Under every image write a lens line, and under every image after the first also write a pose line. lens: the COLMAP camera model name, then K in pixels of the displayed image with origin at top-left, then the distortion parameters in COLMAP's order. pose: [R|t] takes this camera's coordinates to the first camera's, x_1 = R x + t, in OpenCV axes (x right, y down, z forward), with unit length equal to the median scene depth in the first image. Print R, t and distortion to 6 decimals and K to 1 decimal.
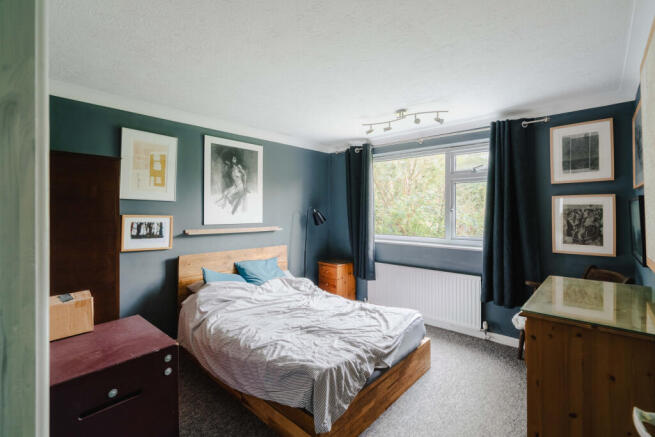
lens RADIAL K [[302.9, 0, 326.0], [0, 302.9, 213.2], [0, 0, 1]] dist [-0.006559, 0.002032]
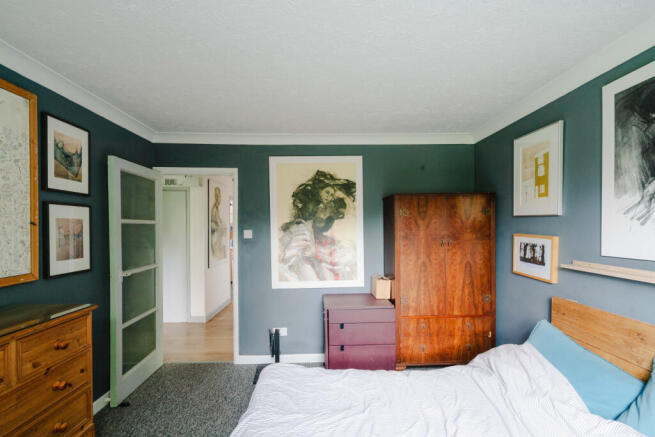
lens RADIAL K [[302.9, 0, 325.4], [0, 302.9, 229.2], [0, 0, 1]] dist [-0.006559, 0.002032]
pose [[-0.732626, 0.004004, -0.680619, 0.360196], [-0.003153, 0.999952, 0.009277, -0.013510], [0.680624, 0.008943, -0.732579, 1.195157]]
